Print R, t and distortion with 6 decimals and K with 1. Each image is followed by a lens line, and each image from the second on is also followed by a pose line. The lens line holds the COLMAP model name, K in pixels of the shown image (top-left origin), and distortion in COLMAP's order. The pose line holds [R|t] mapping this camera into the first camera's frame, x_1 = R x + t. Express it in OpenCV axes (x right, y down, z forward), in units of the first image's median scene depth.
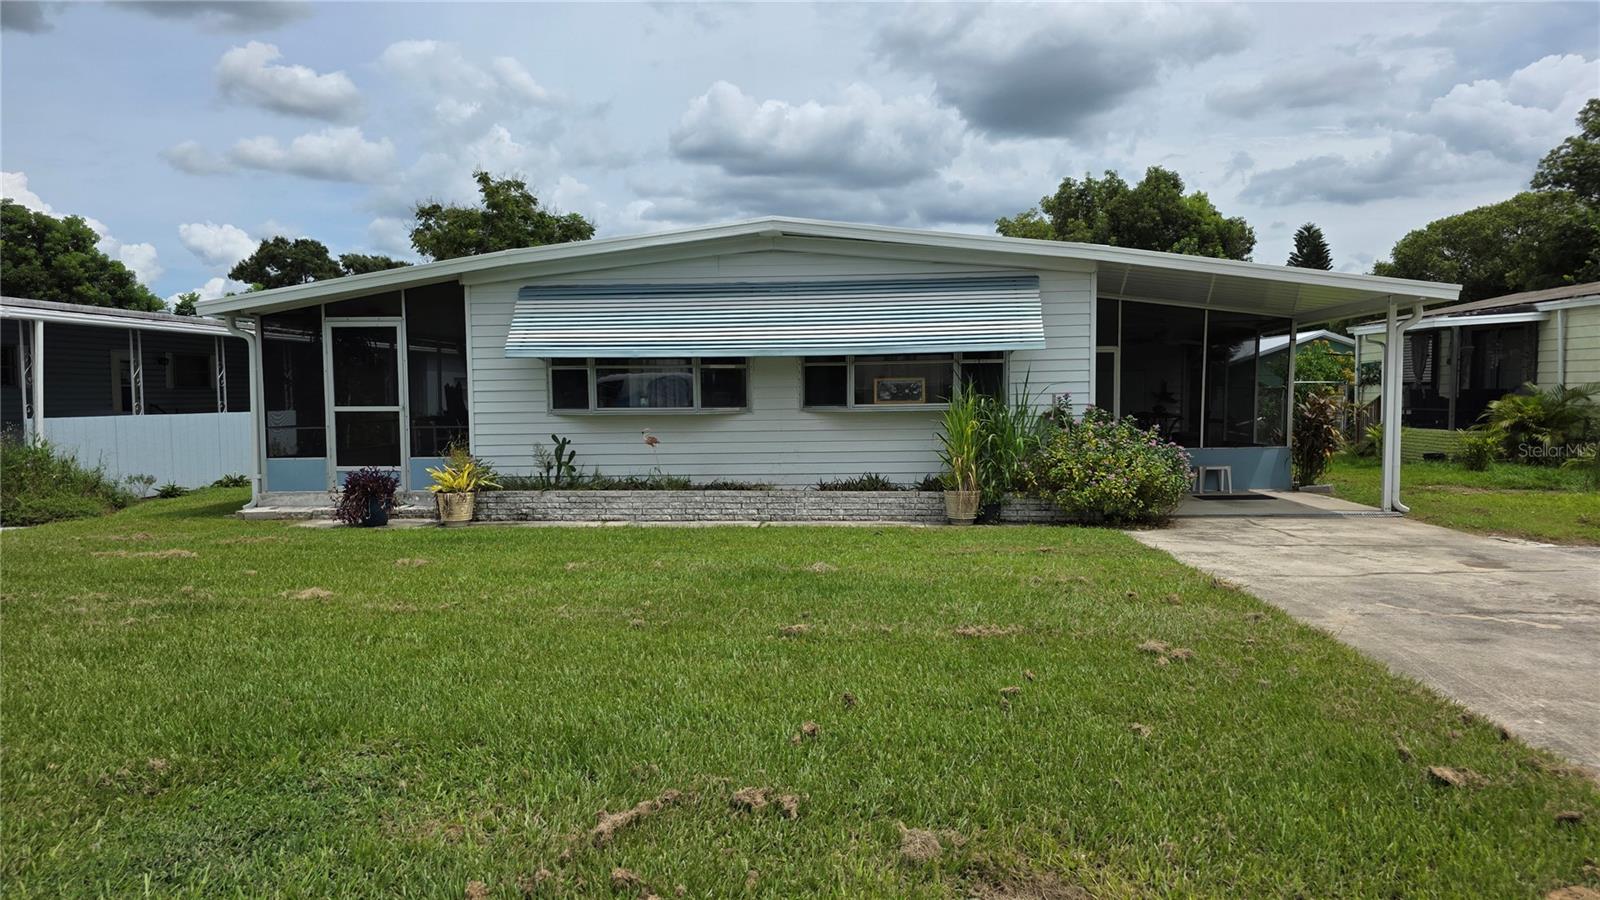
lens RADIAL K [[1082.6, 0, 818.9], [0, 1082.6, 456.7], [0, 0, 1]] dist [0.042391, -0.026525]
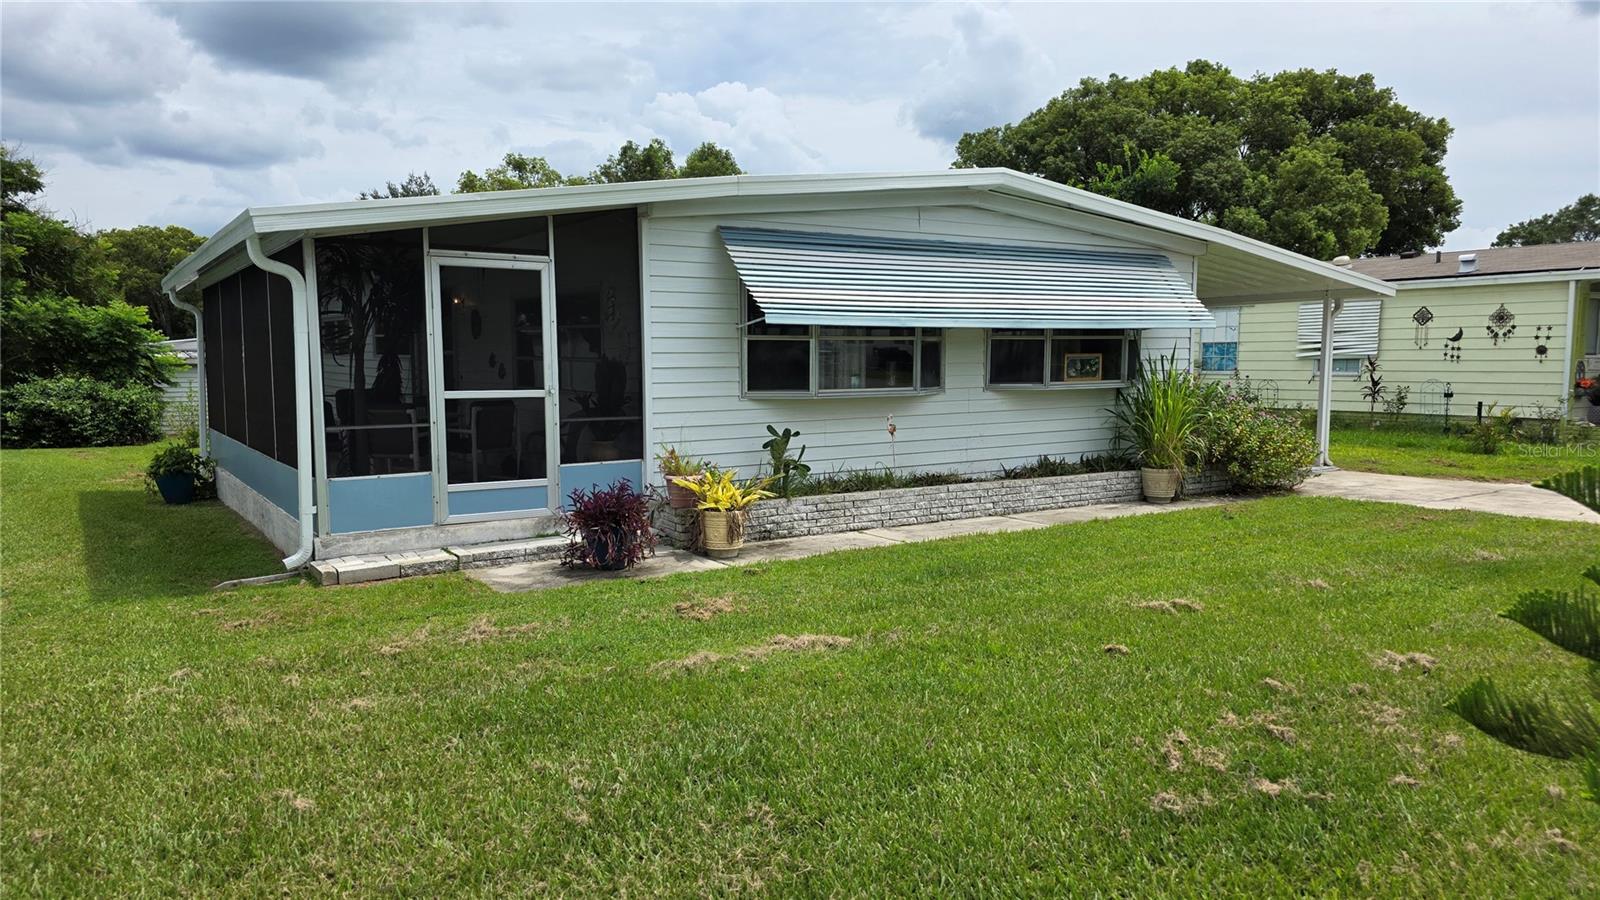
lens RADIAL K [[1082.6, 0, 817.4], [0, 1082.6, 462.5], [0, 0, 1]] dist [0.042391, -0.026525]
pose [[0.794658, -0.052163, 0.604812, -0.655001], [0.031181, 0.998494, 0.045148, -0.026193], [-0.606256, -0.017019, 0.795088, 0.360582]]
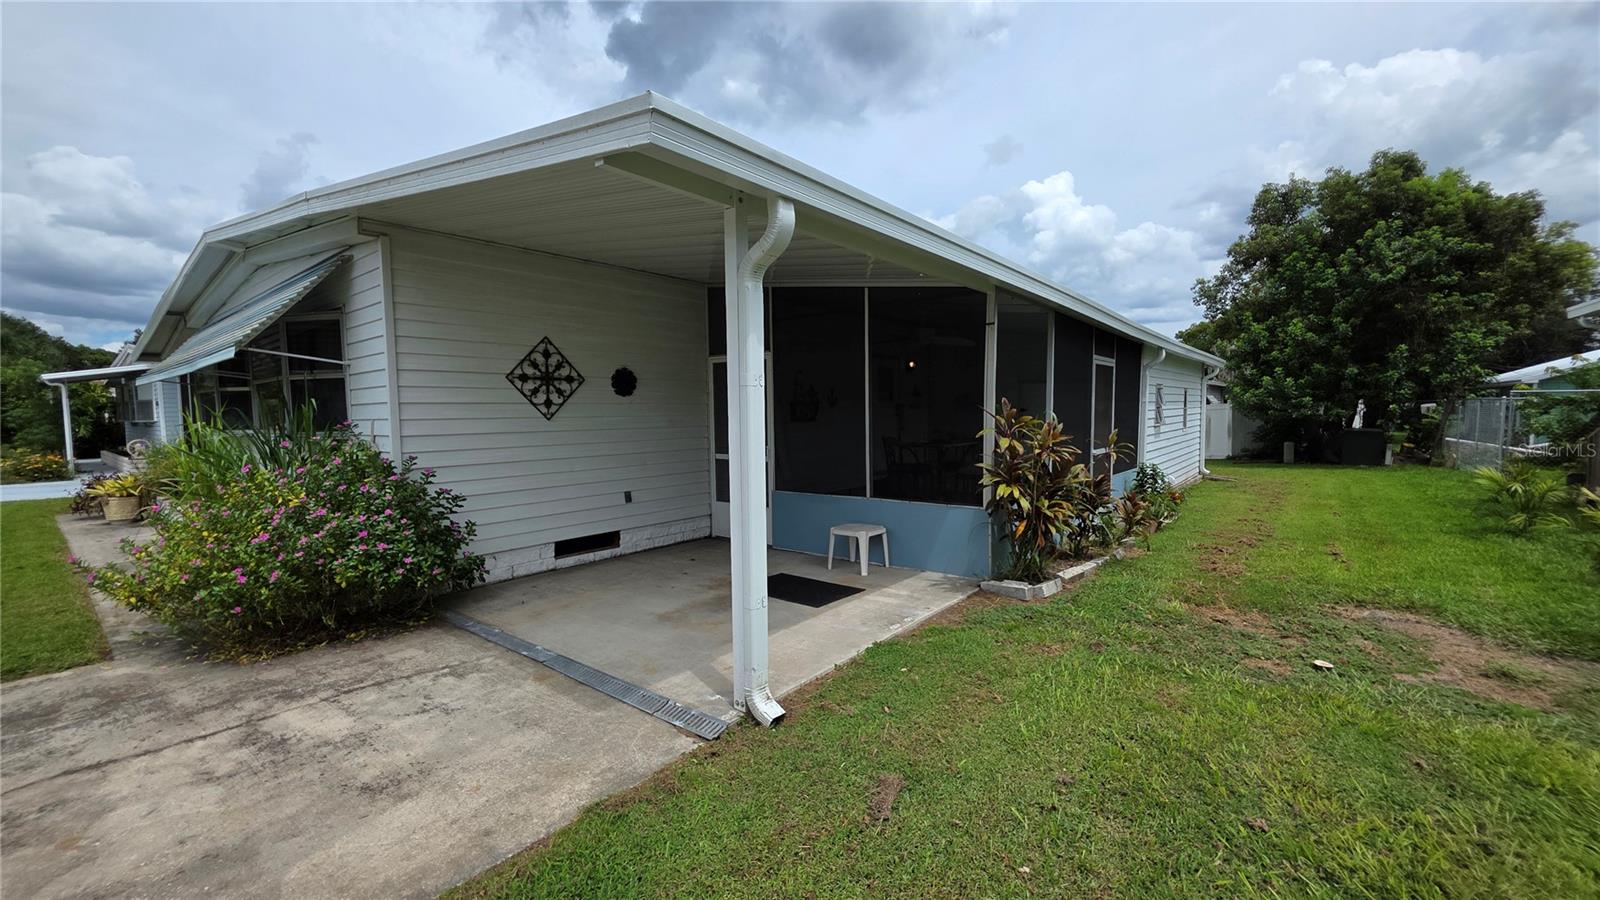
lens RADIAL K [[644.4, 0, 823.2], [0, 644.4, 435.8], [0, 0, 1]] dist [0.017460, -0.000298]
pose [[0.819330, 0.024885, -0.572782, 0.660352], [-0.029272, 0.999570, 0.001555, -0.054924], [0.572574, 0.015493, 0.819706, 0.810495]]
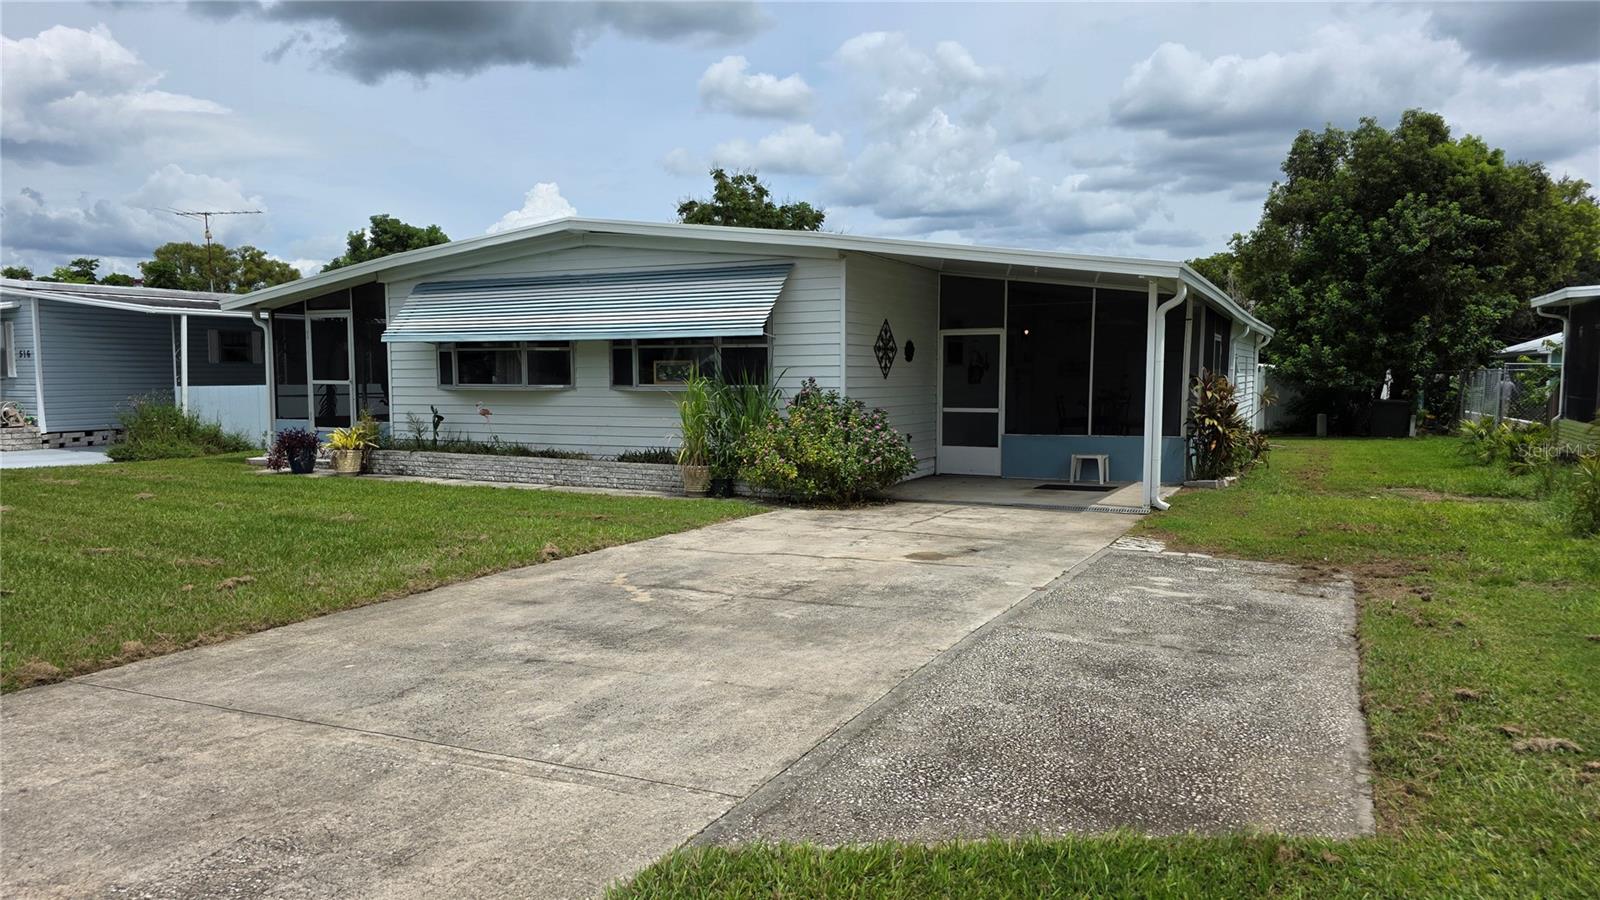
lens RADIAL K [[1082.6, 0, 809.7], [0, 1082.6, 448.2], [0, 0, 1]] dist [0.042391, -0.026525]
pose [[0.918696, 0.036585, -0.393266, 0.595983], [-0.030906, 0.999307, 0.020766, -0.010522], [0.393753, -0.006923, 0.919190, 0.051948]]
